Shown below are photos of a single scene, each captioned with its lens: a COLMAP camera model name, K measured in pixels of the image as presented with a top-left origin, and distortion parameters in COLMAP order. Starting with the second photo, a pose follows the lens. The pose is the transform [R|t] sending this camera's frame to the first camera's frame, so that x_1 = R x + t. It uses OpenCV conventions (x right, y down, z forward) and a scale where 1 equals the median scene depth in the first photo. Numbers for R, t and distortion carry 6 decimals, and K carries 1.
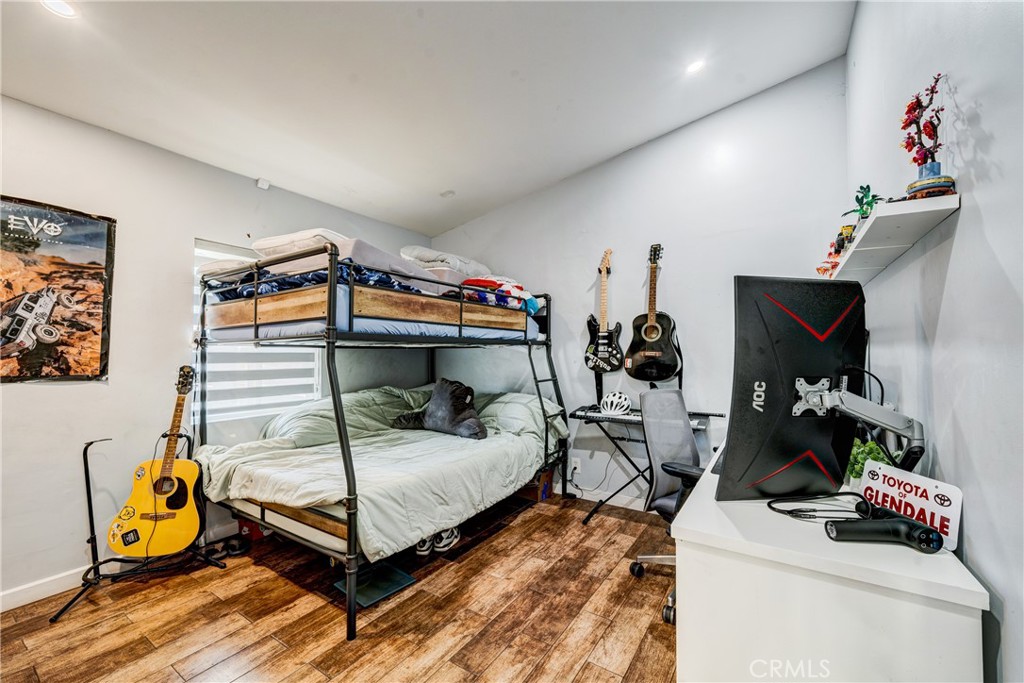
lens RADIAL K [[412.5, 0, 510.2], [0, 412.5, 343.0], [0, 0, 1]] dist [-0.002019, -0.000250]
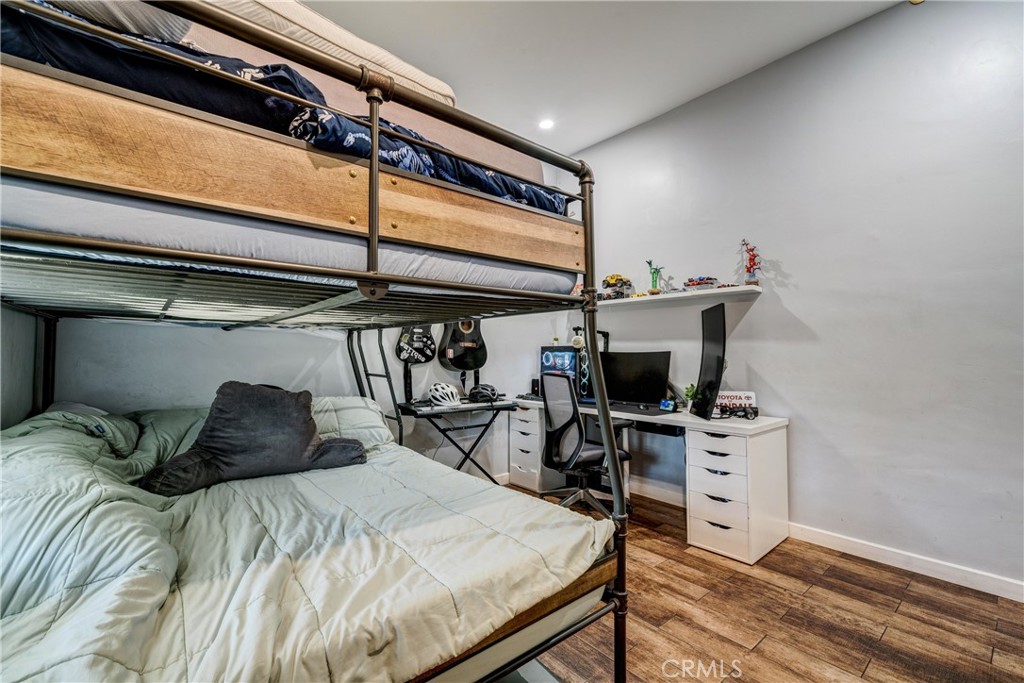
lens RADIAL K [[432.4, 0, 517.3], [0, 432.4, 343.6], [0, 0, 1]] dist [-0.001486, -0.000063]
pose [[0.285722, 0.028009, 0.957903, -0.689468], [-0.027536, 0.999400, -0.021009, 0.042588], [-0.957917, -0.020374, 0.286322, 0.542509]]
